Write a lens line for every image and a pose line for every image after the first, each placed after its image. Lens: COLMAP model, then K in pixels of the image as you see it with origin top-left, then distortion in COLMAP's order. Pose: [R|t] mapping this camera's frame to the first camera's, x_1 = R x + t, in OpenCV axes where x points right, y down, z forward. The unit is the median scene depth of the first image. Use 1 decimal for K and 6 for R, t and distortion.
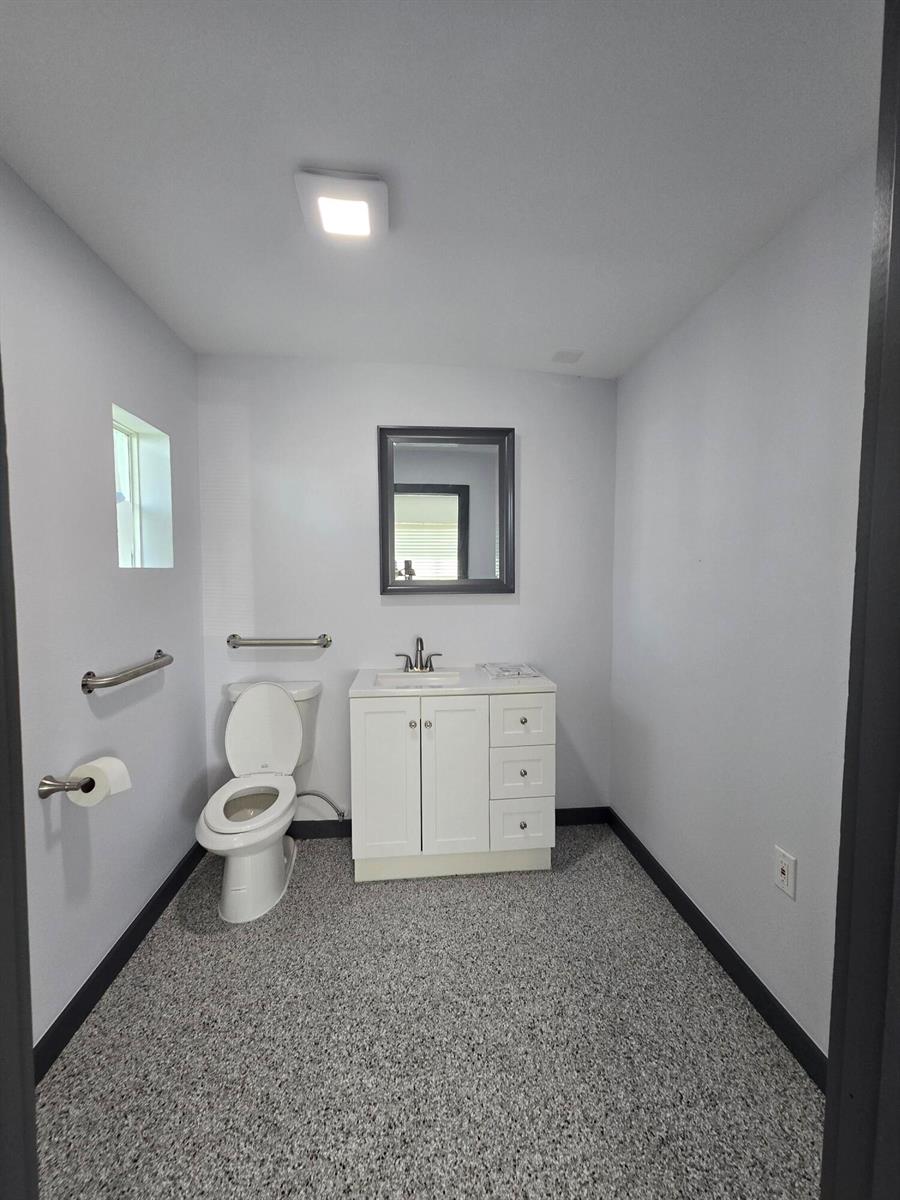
lens RADIAL K [[491.6, 0, 450.0], [0, 491.6, 600.0], [0, 0, 1]] dist [-0.004859, 0.004262]
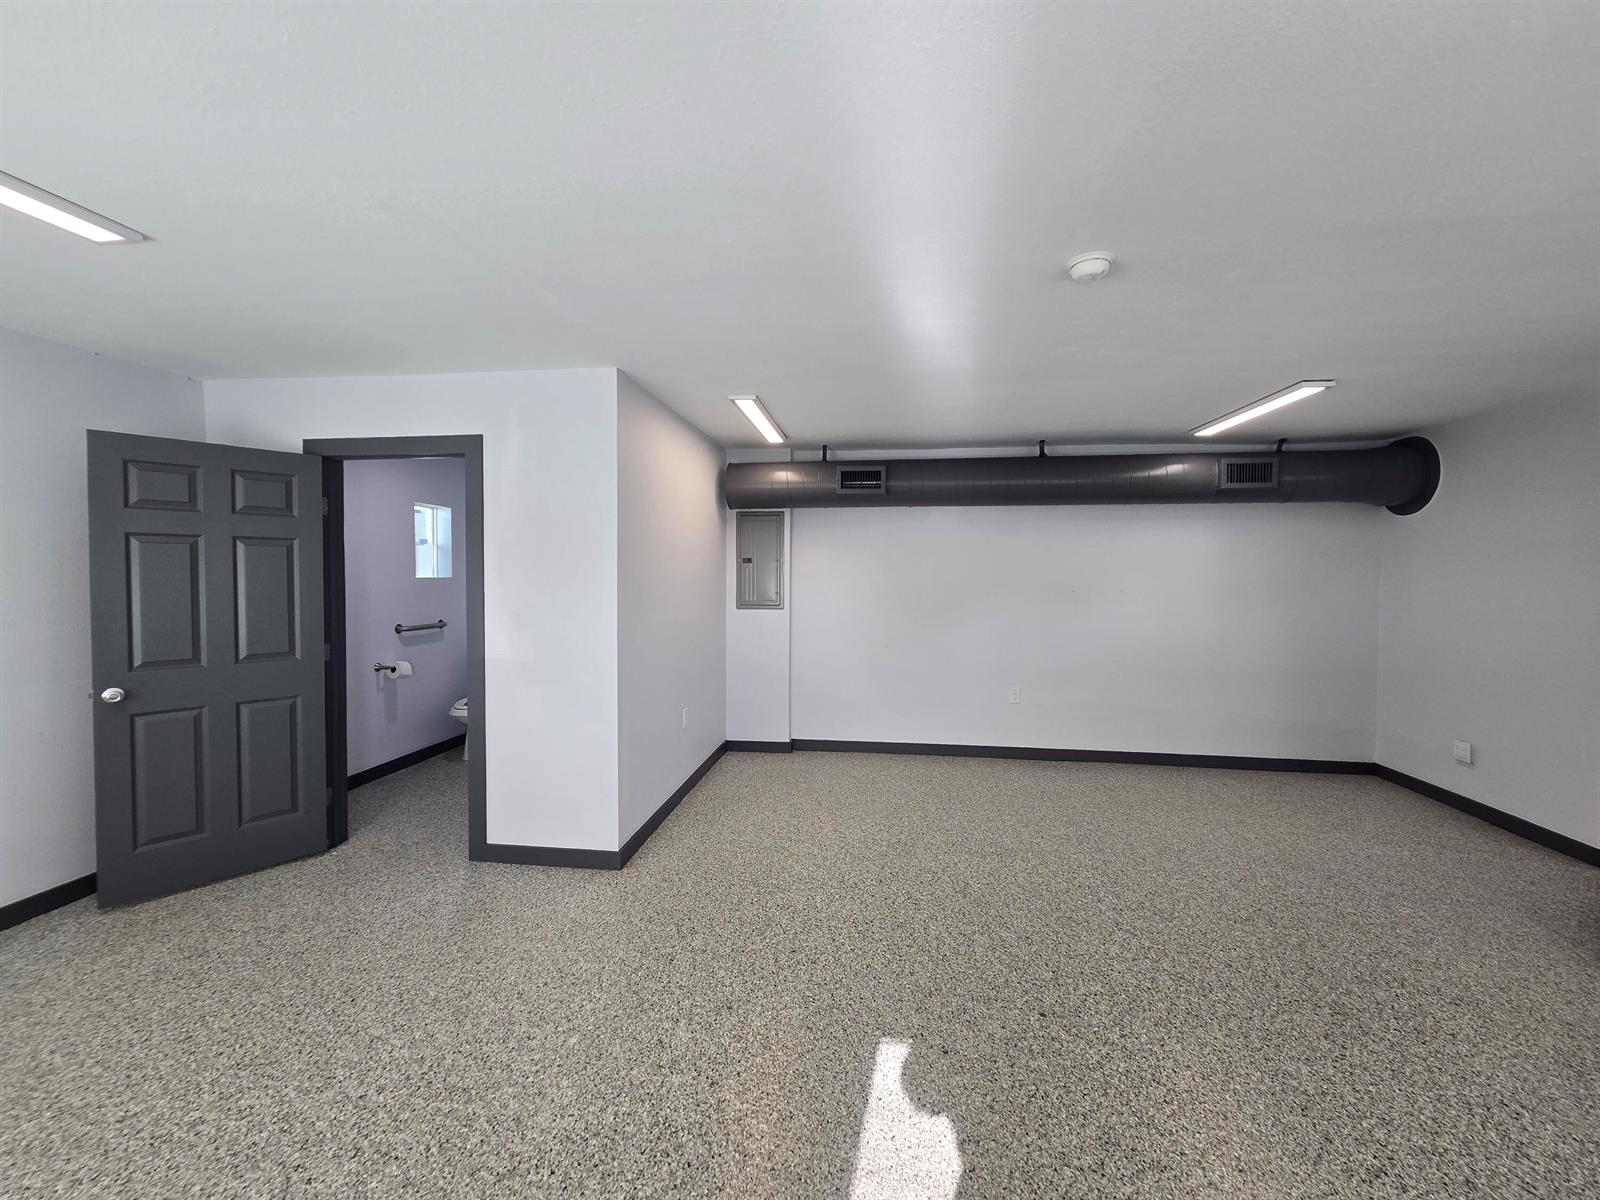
lens RADIAL K [[655.5, 0, 800.5], [0, 655.5, 592.3], [0, 0, 1]] dist [-0.004859, 0.004262]
pose [[0.976523, 0.010523, -0.215158, 1.234122], [-0.014672, 0.999736, -0.017696, 0.019297], [0.214915, 0.020437, 0.976419, -1.113218]]
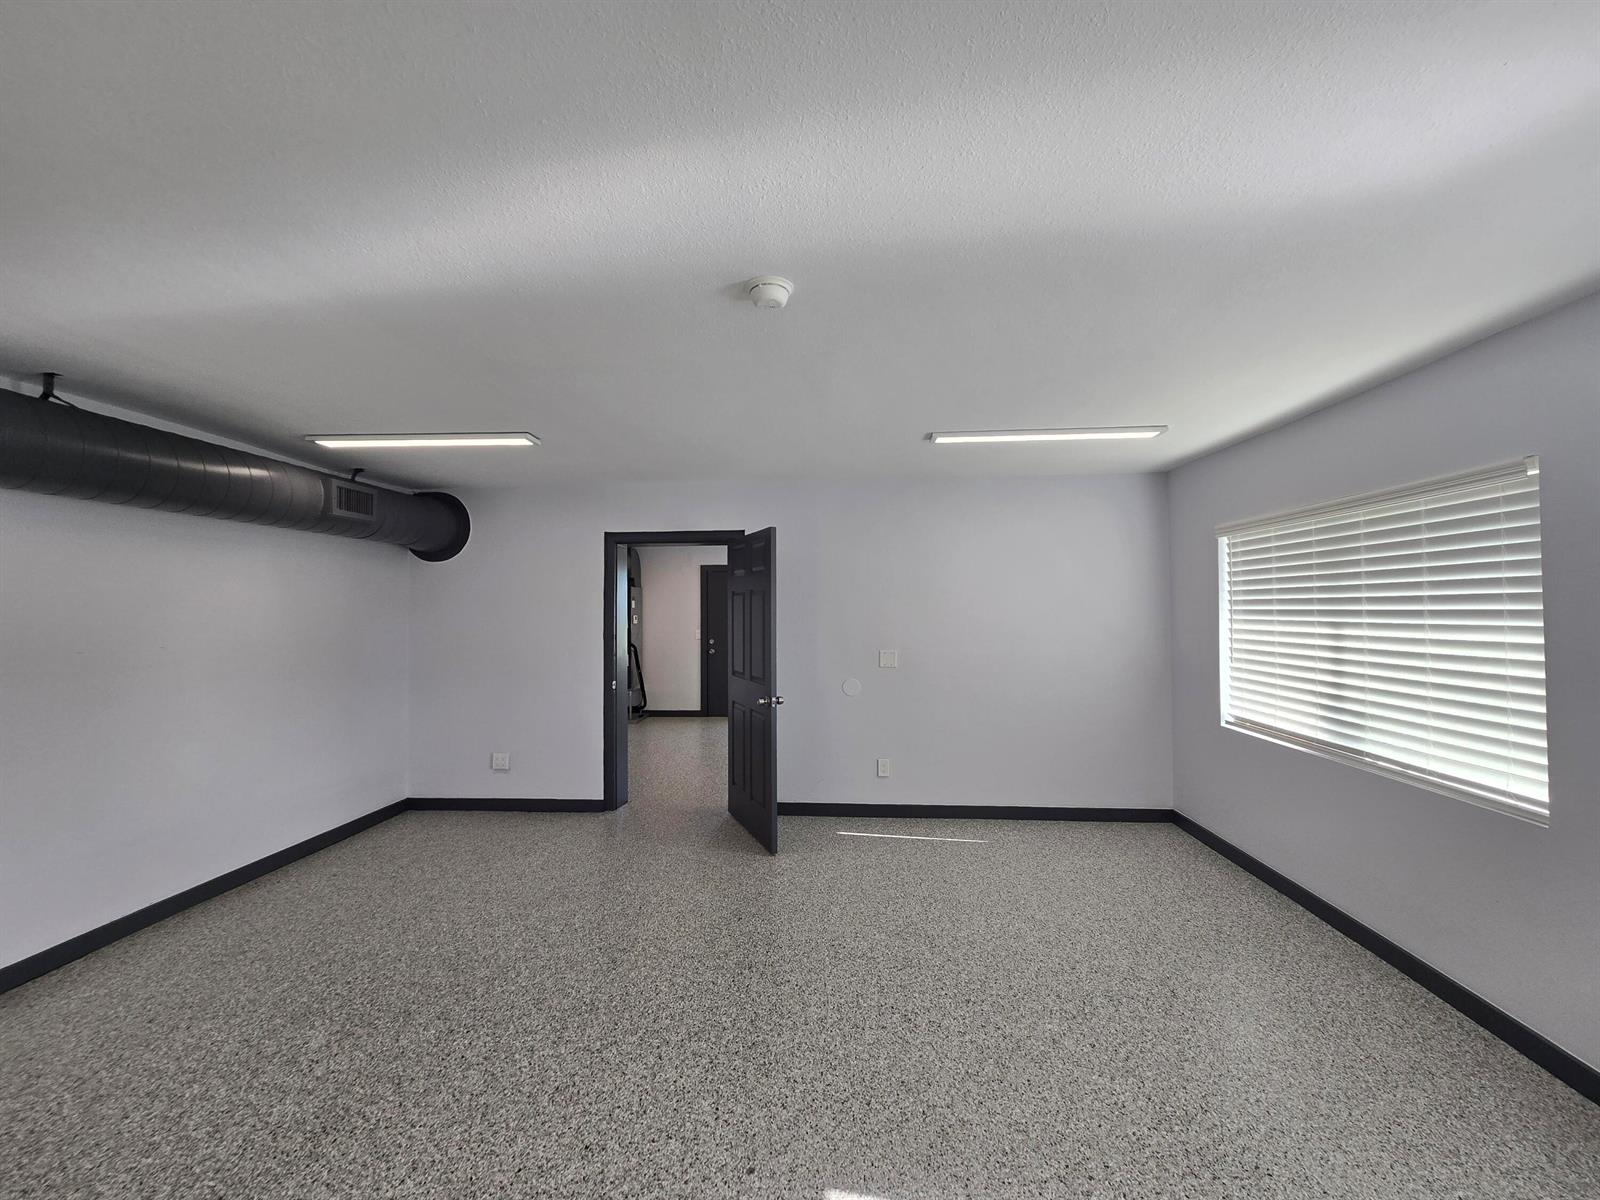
lens RADIAL K [[655.5, 0, 800.5], [0, 655.5, 592.3], [0, 0, 1]] dist [-0.004859, 0.004262]
pose [[0.150019, 0.023785, 0.988397, 0.612002], [0.057142, 0.997831, -0.032685, -0.034291], [-0.987031, 0.061382, 0.148334, -0.299065]]
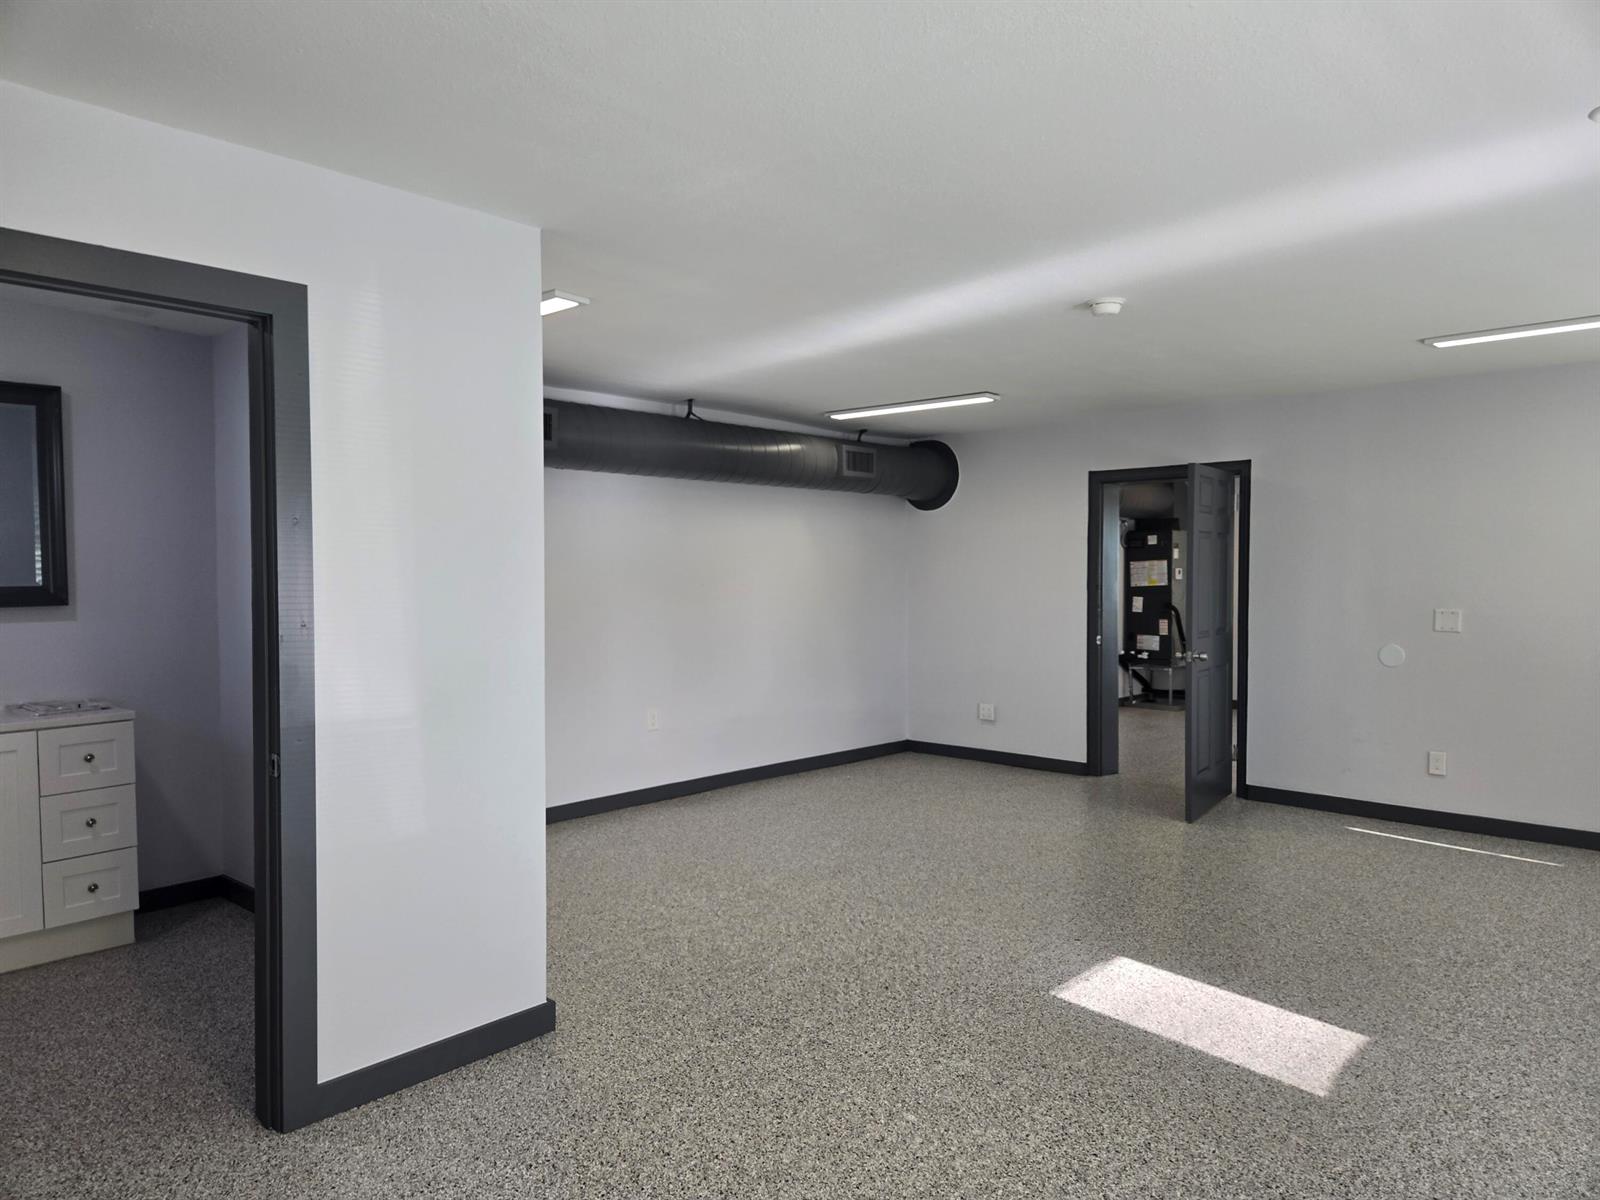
lens RADIAL K [[1060.8, 0, 791.8], [0, 1060.8, 606.2], [0, 0, 1]] dist [0.008206, -0.002776]
pose [[0.739096, -0.025294, 0.673125, -0.172113], [0.038151, 0.999263, -0.004342, 0.044065], [-0.672519, 0.028890, 0.739516, -1.106426]]
